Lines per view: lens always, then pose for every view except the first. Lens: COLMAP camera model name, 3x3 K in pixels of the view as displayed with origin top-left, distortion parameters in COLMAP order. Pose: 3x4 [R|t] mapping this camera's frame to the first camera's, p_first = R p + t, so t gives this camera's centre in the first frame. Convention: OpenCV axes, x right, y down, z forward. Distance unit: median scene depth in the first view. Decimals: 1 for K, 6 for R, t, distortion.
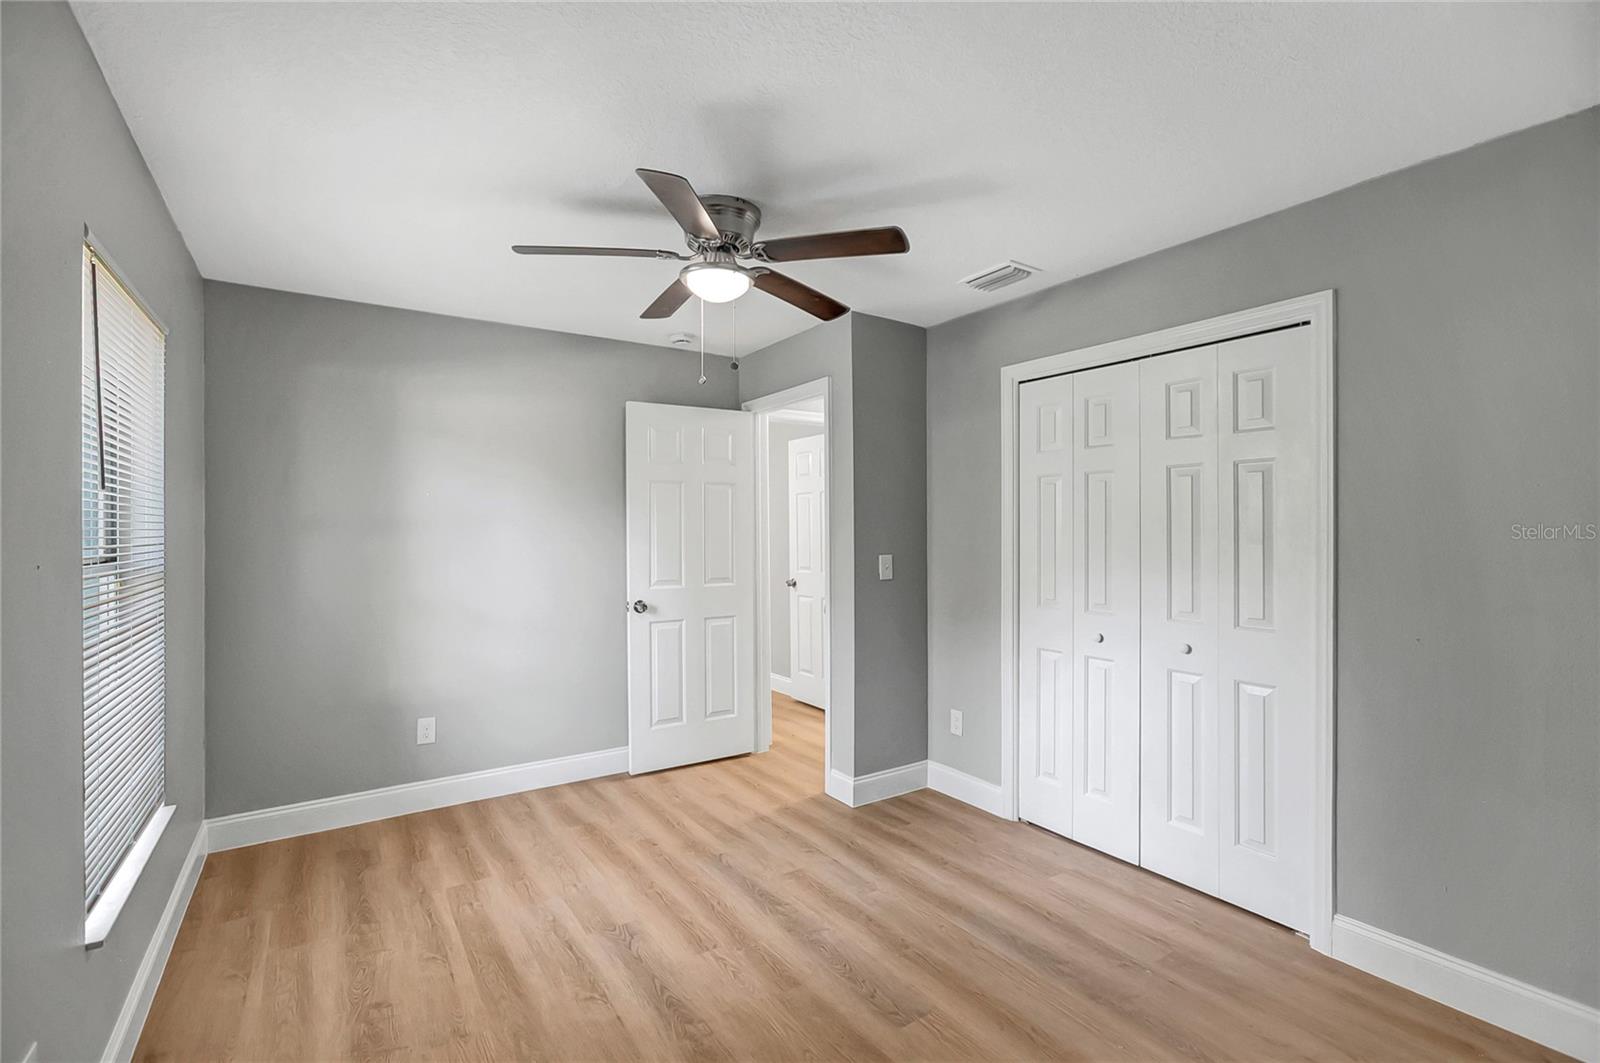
lens RADIAL K [[742.3, 0, 800.0], [0, 742.3, 531.5], [0, 0, 1]] dist [-0.001278, 0.000008]
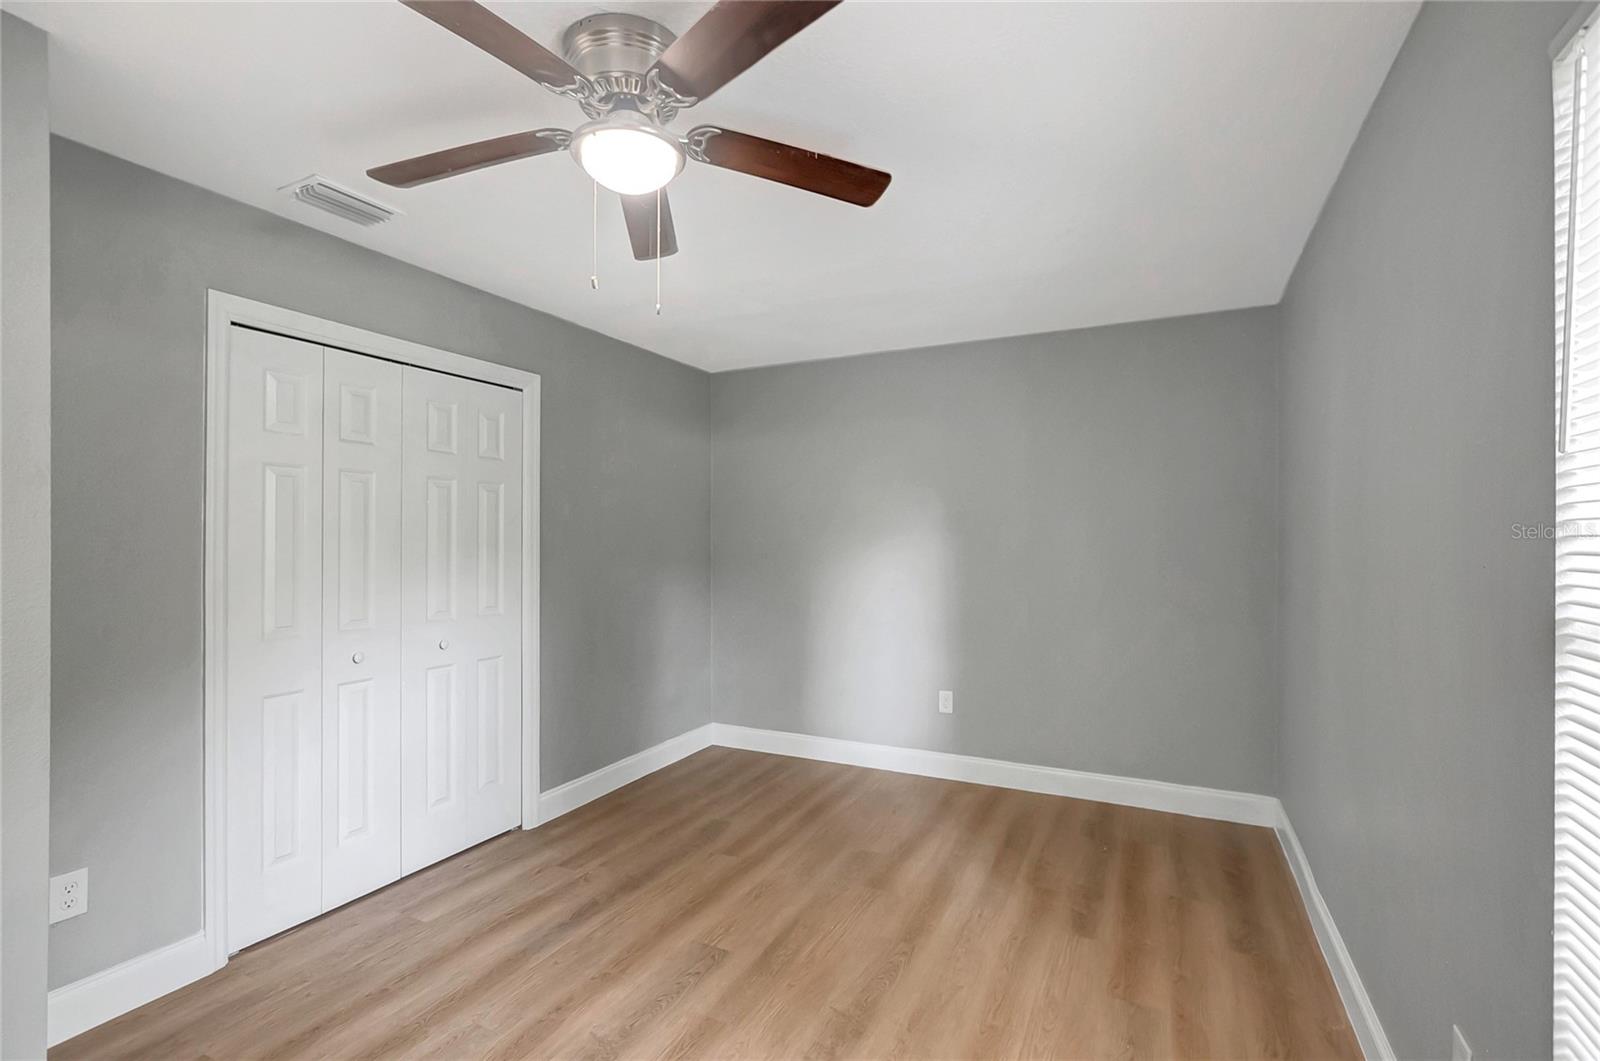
lens RADIAL K [[742.3, 0, 800.0], [0, 742.3, 530.5], [0, 0, 1]] dist [-0.001278, 0.000008]
pose [[-0.512239, 0.011206, 0.858770, -0.790269], [0.003323, 0.999933, -0.011065, 0.003302], [-0.858836, -0.002814, -0.512242, 1.250473]]
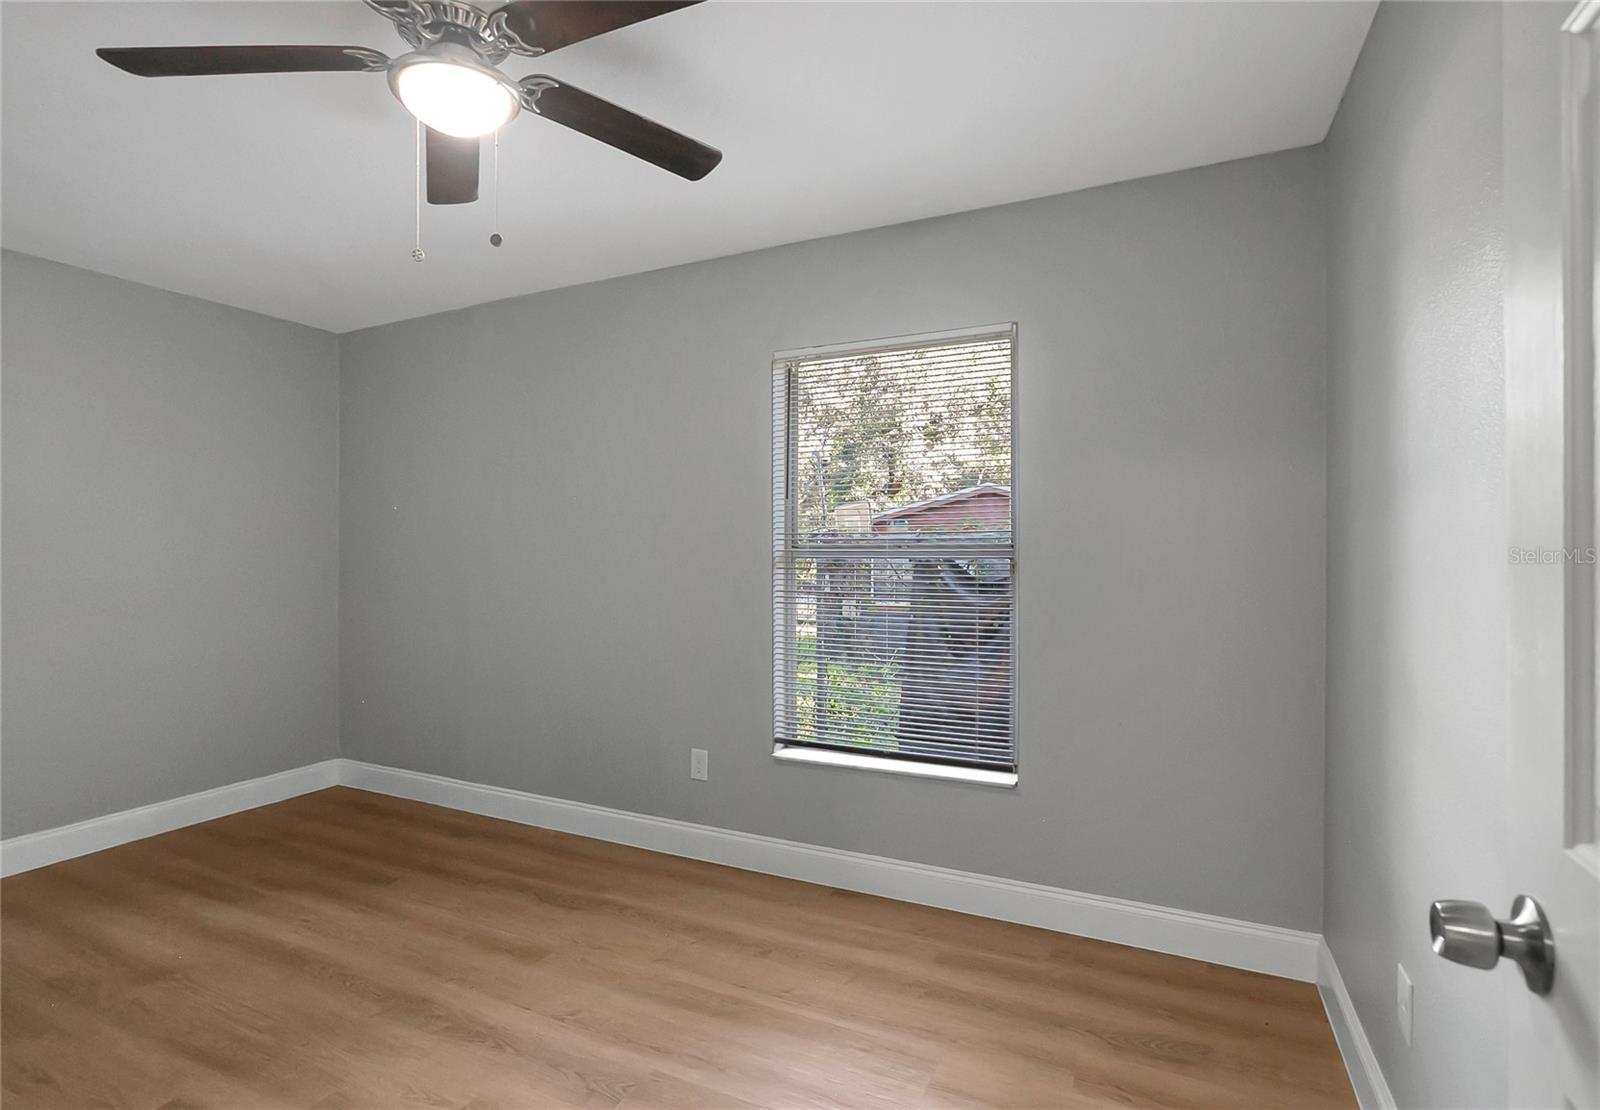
lens RADIAL K [[763.2, 0, 800.0], [0, 763.2, 555.0], [0, 0, 1]] dist [-0.002413, -0.000432]
pose [[-0.852523, 0.004732, -0.522668, -0.020512], [0.002299, 0.999983, 0.005303, 0.035121], [0.522685, 0.003319, -0.852520, 1.747957]]
